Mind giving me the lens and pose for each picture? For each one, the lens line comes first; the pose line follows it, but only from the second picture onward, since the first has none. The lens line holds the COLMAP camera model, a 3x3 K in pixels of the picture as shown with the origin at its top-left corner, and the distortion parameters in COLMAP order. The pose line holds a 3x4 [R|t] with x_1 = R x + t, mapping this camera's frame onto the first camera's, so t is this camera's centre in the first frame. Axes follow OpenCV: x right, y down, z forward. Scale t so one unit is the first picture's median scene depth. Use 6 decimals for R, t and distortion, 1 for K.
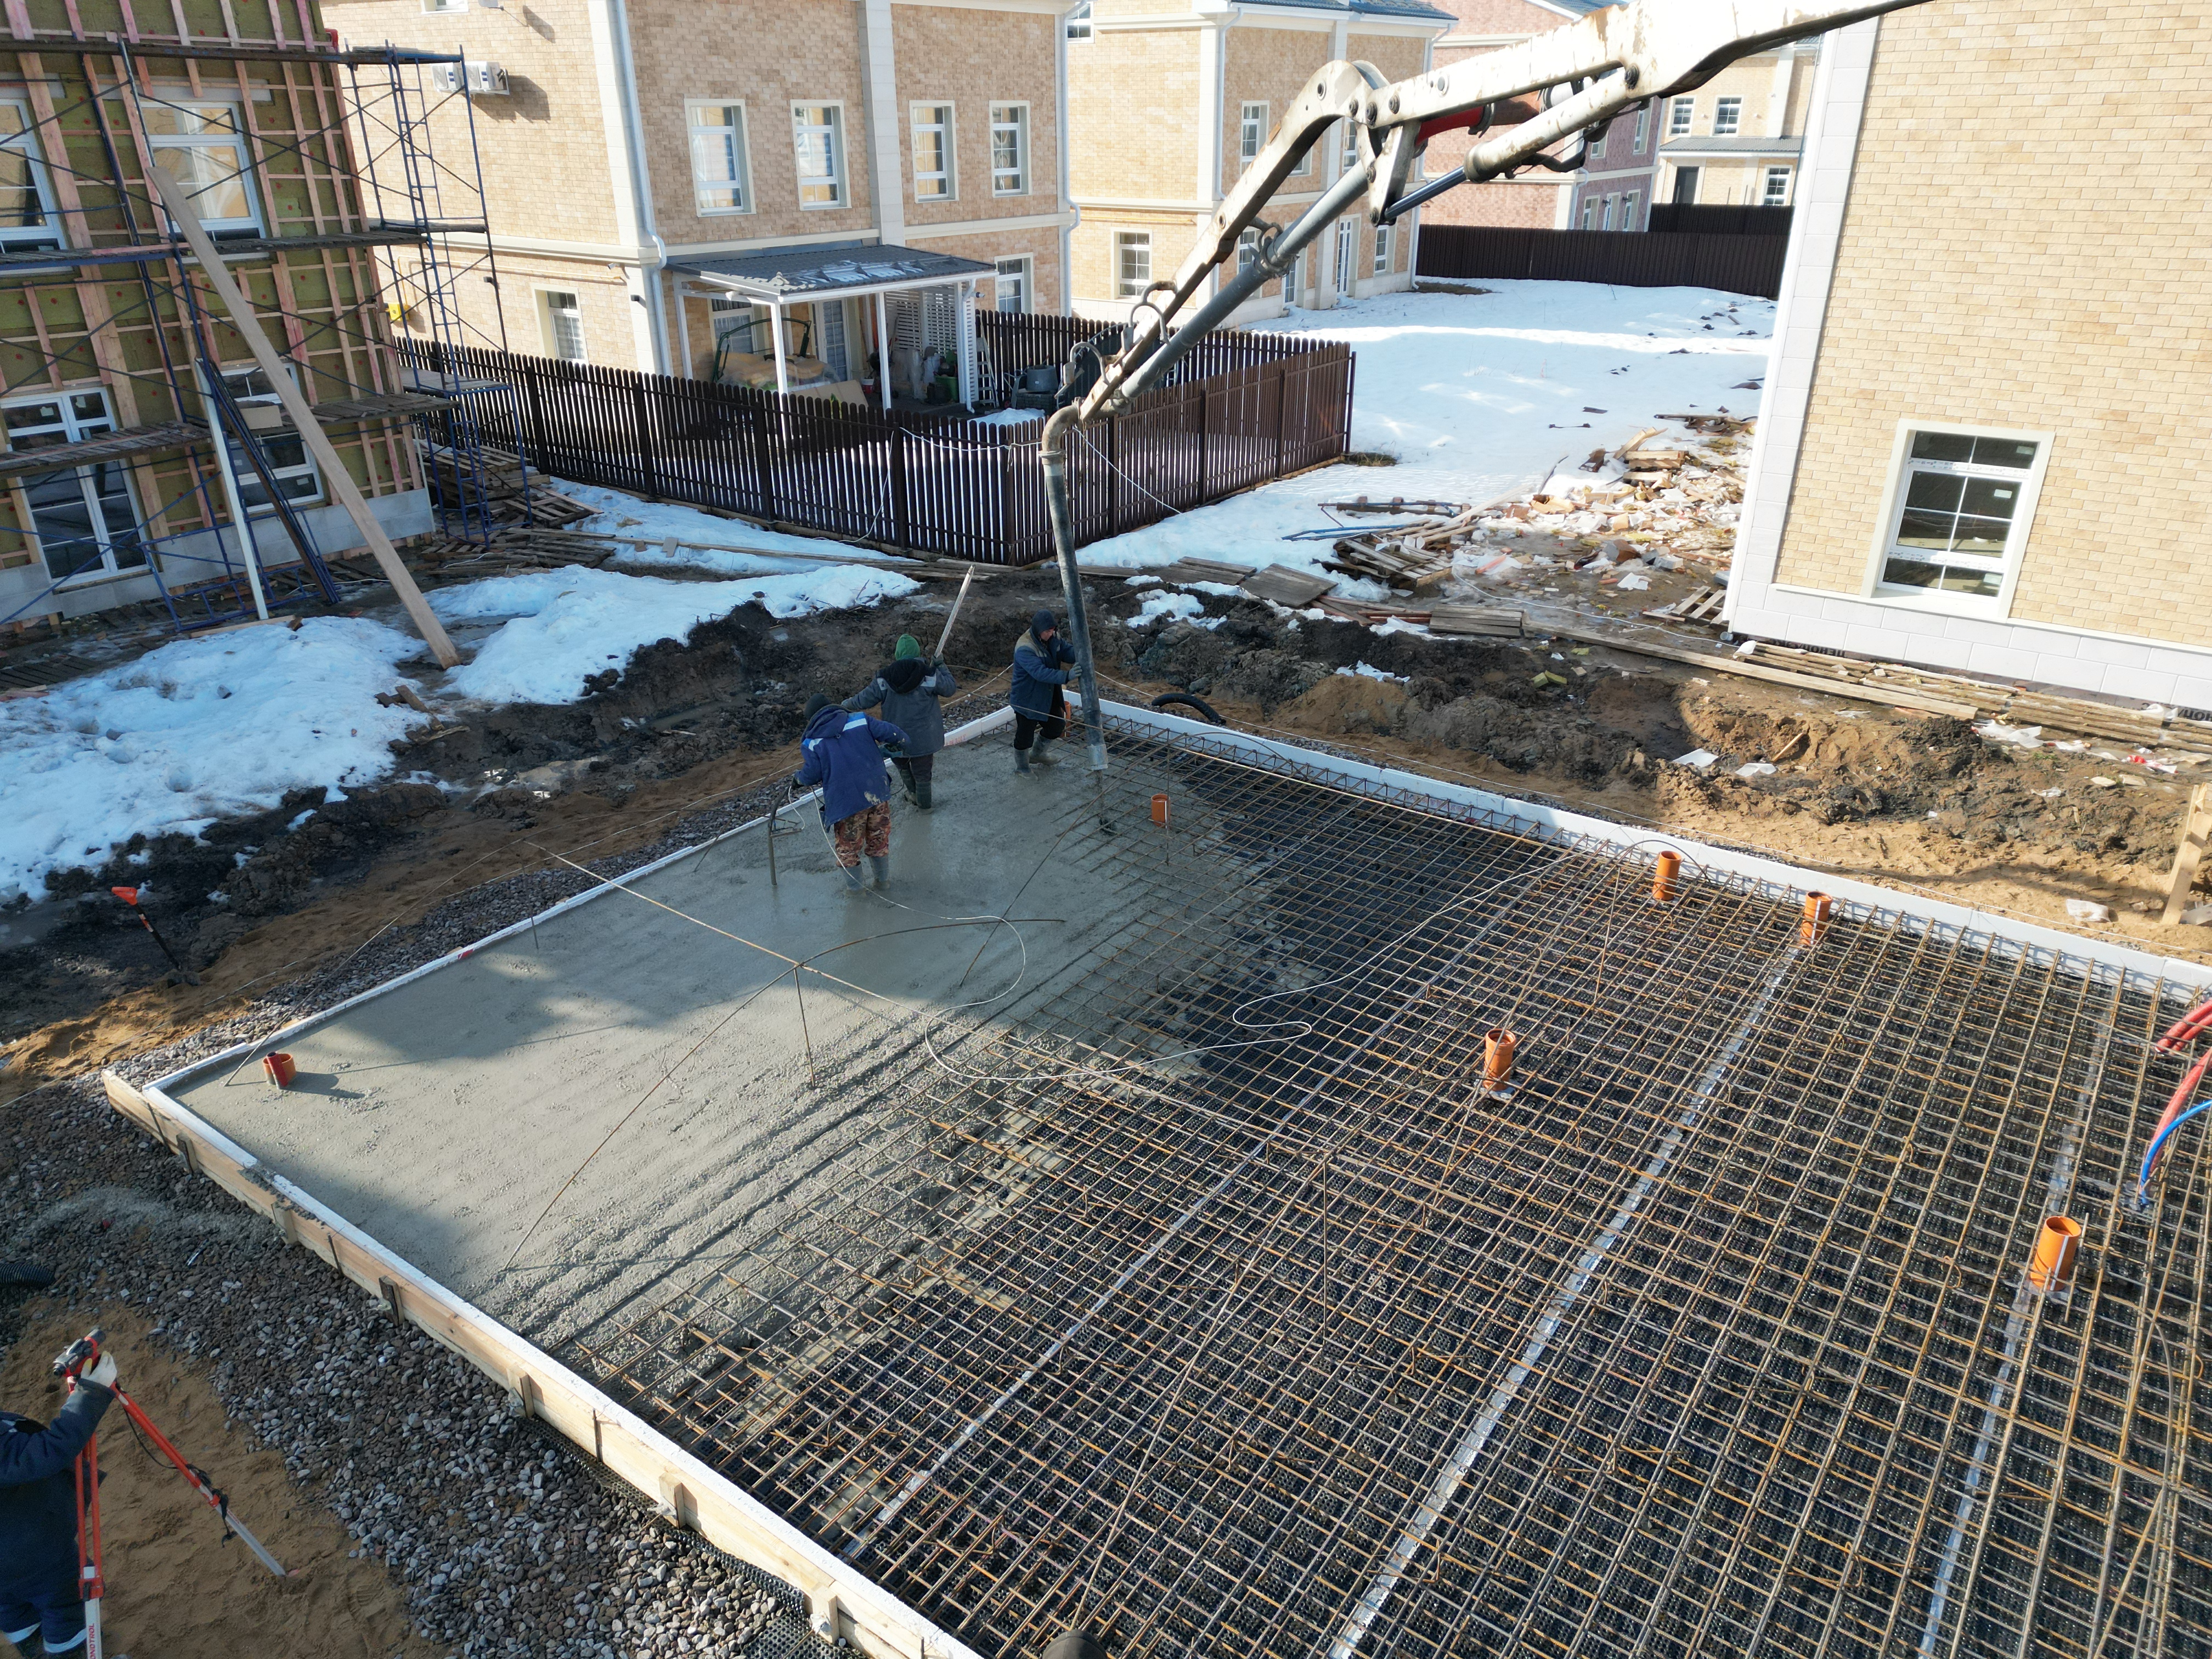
lens RADIAL K [[1539.9, 0, 1103.7], [0, 1539.9, 830.8], [0, 0, 1]] dist [0.068351, -0.056568]
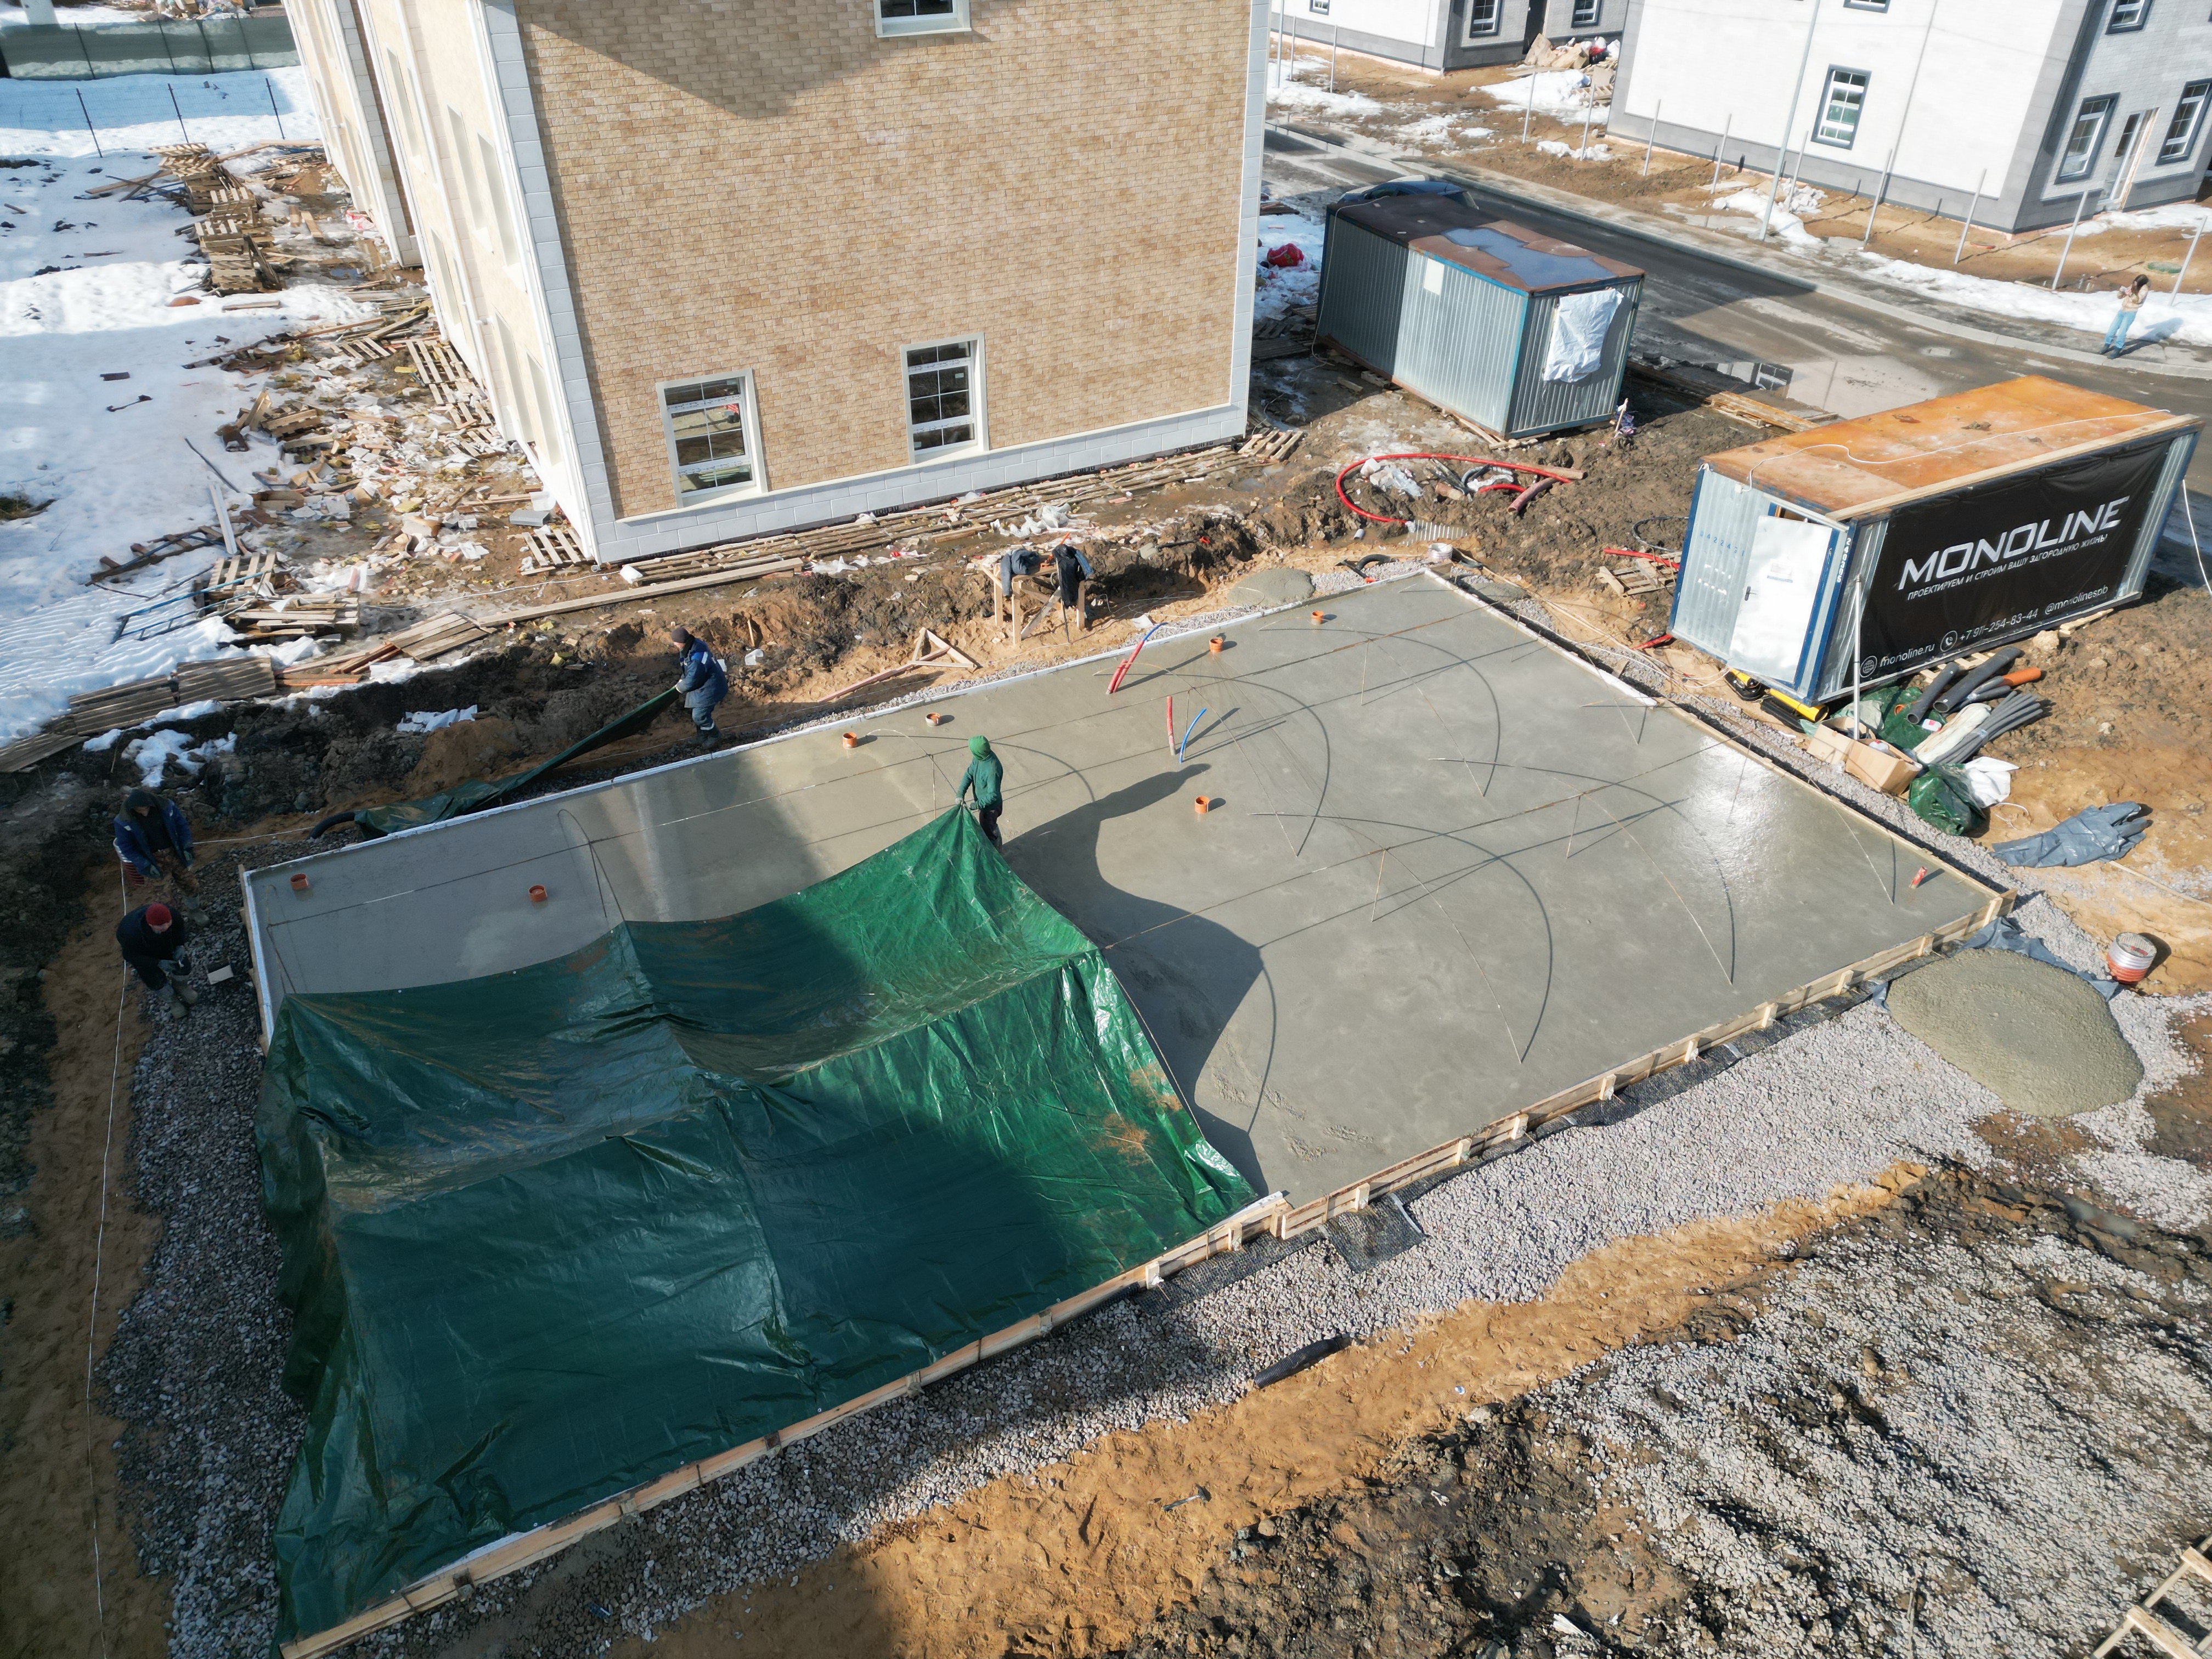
lens RADIAL K [[1539.9, 0, 1100.5], [0, 1539.9, 829.2], [0, 0, 1]] dist [0.068351, -0.056568]
pose [[0.427600, -0.509561, 0.746663, -0.550170], [0.377025, 0.851243, 0.365017, -0.283979], [-0.821590, 0.125429, 0.556109, -0.032391]]
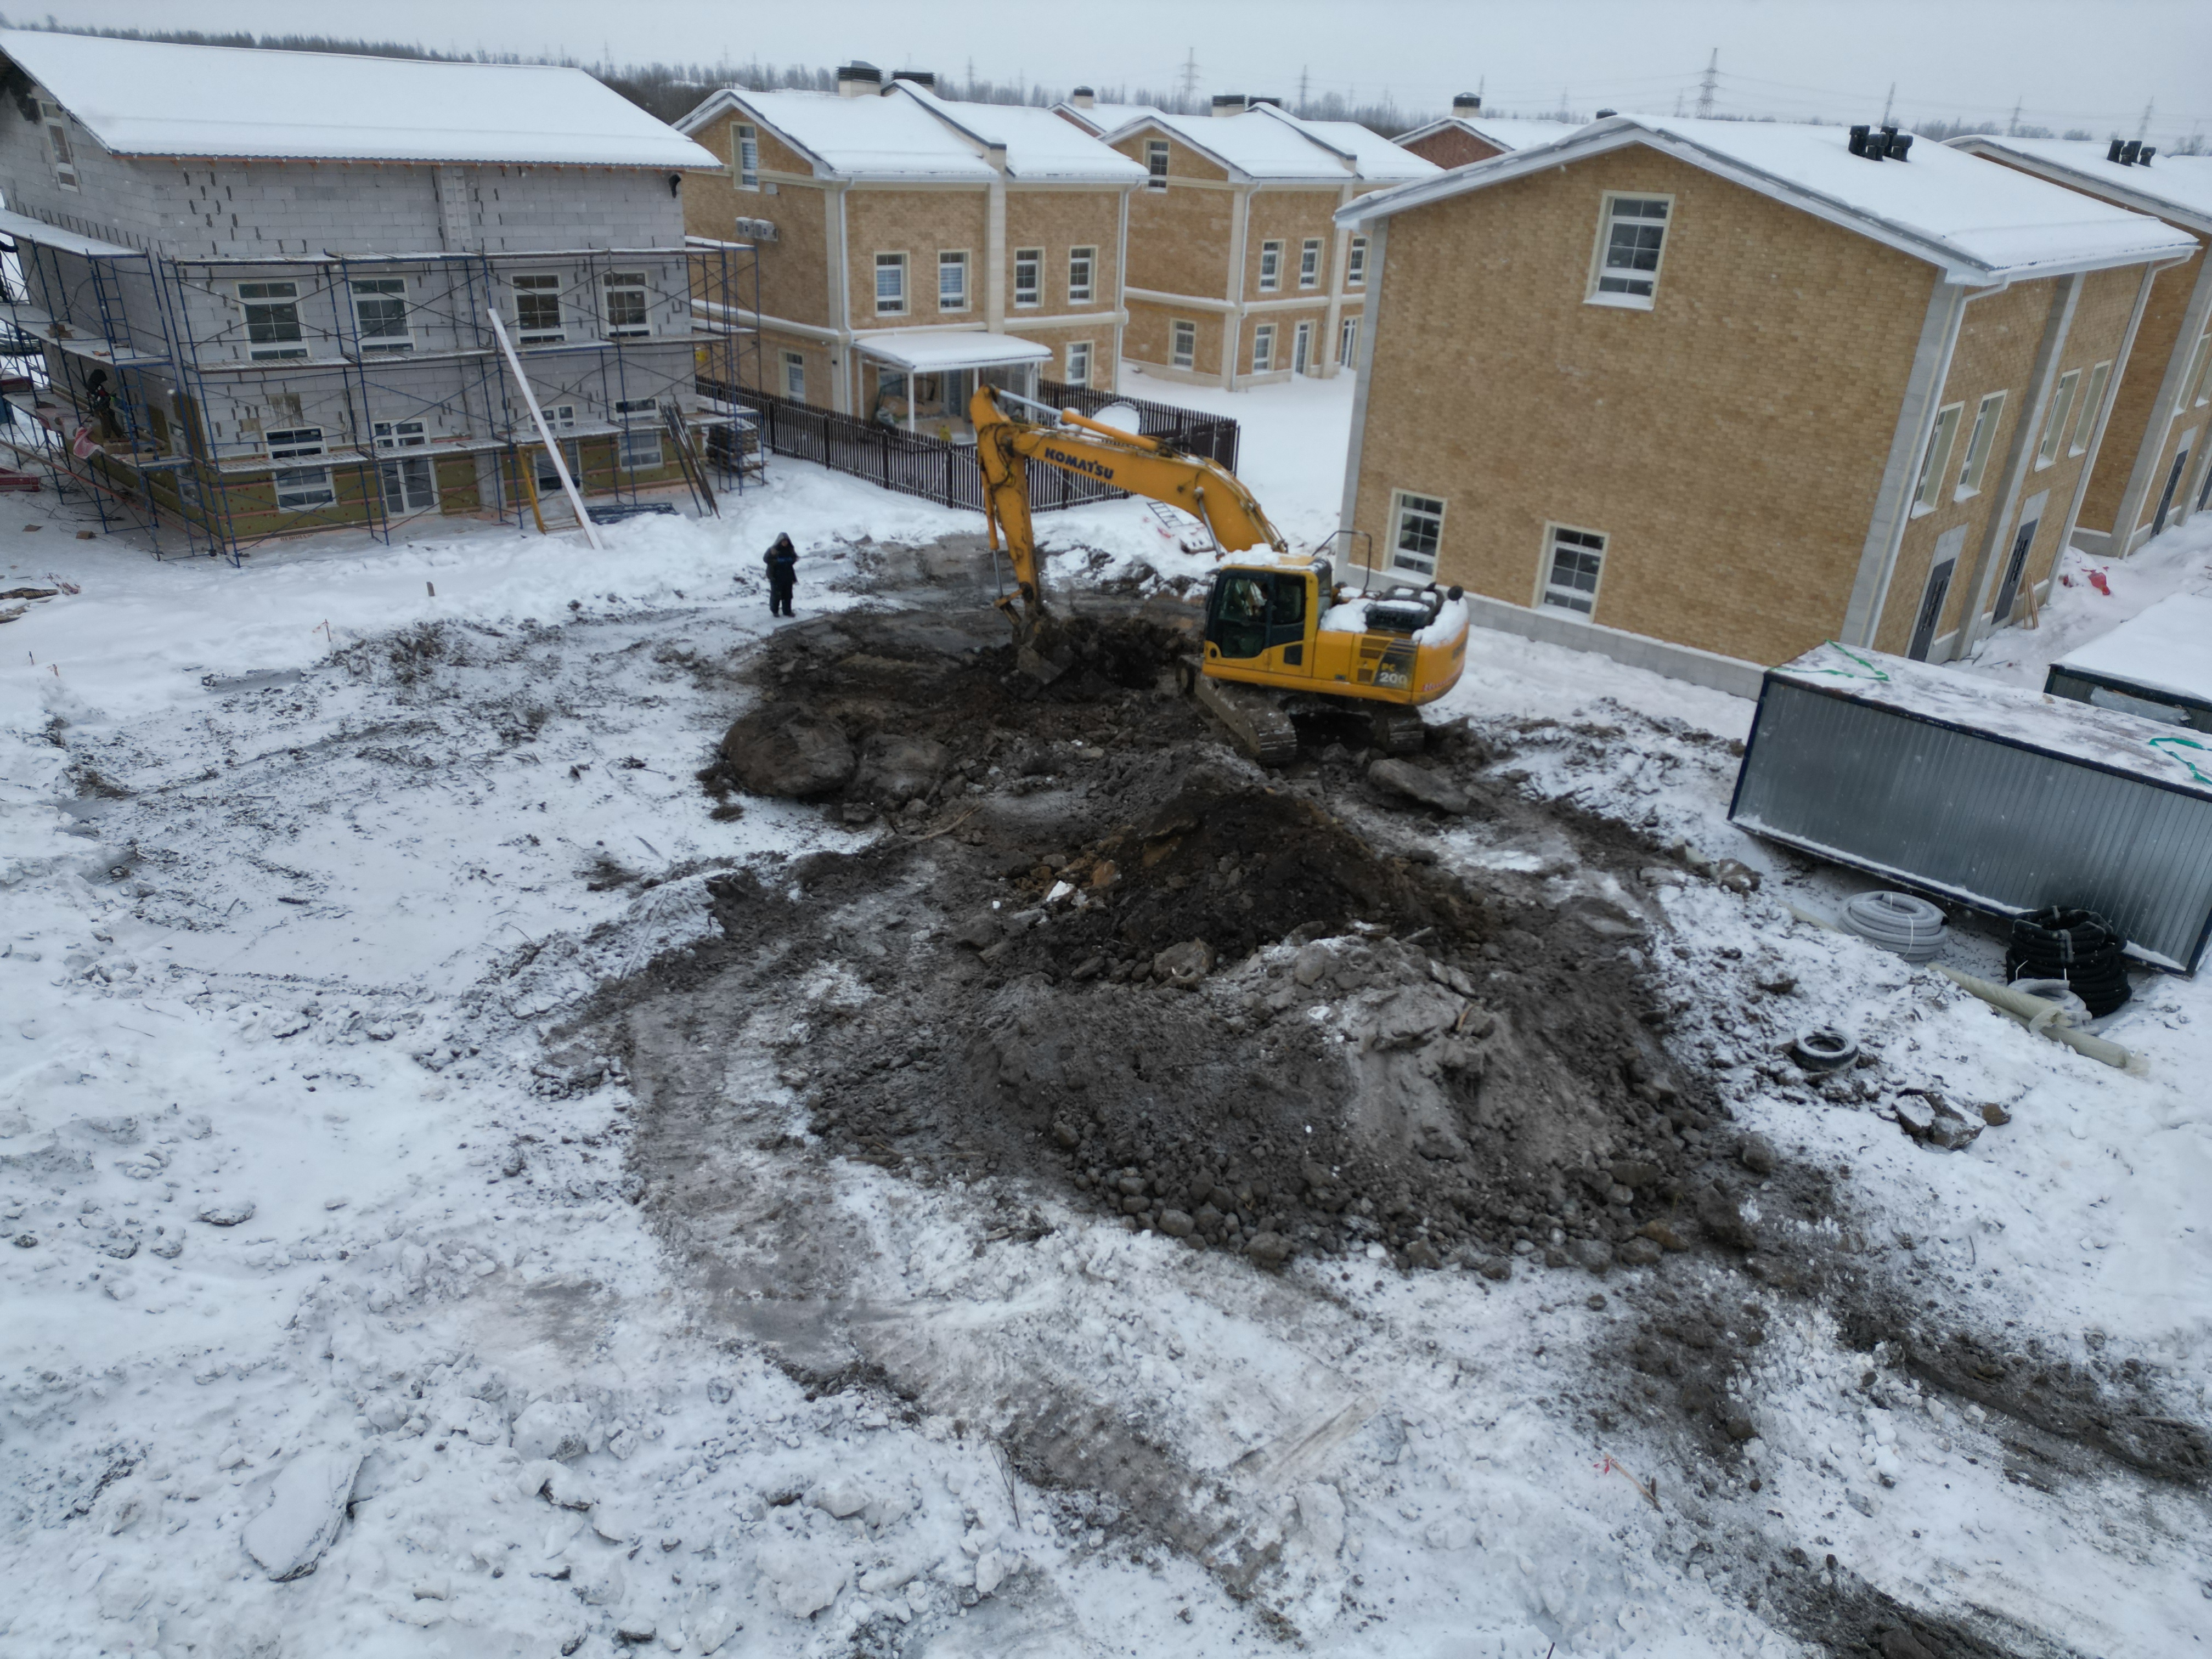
lens RADIAL K [[1539.9, 0, 1096.3], [0, 1539.9, 836.9], [0, 0, 1]] dist [0.068351, -0.056568]
pose [[0.986845, 0.106243, -0.121861, 0.422562], [-0.106384, 0.994311, 0.005362, 0.238102], [0.121737, 0.007672, 0.992533, -1.124820]]
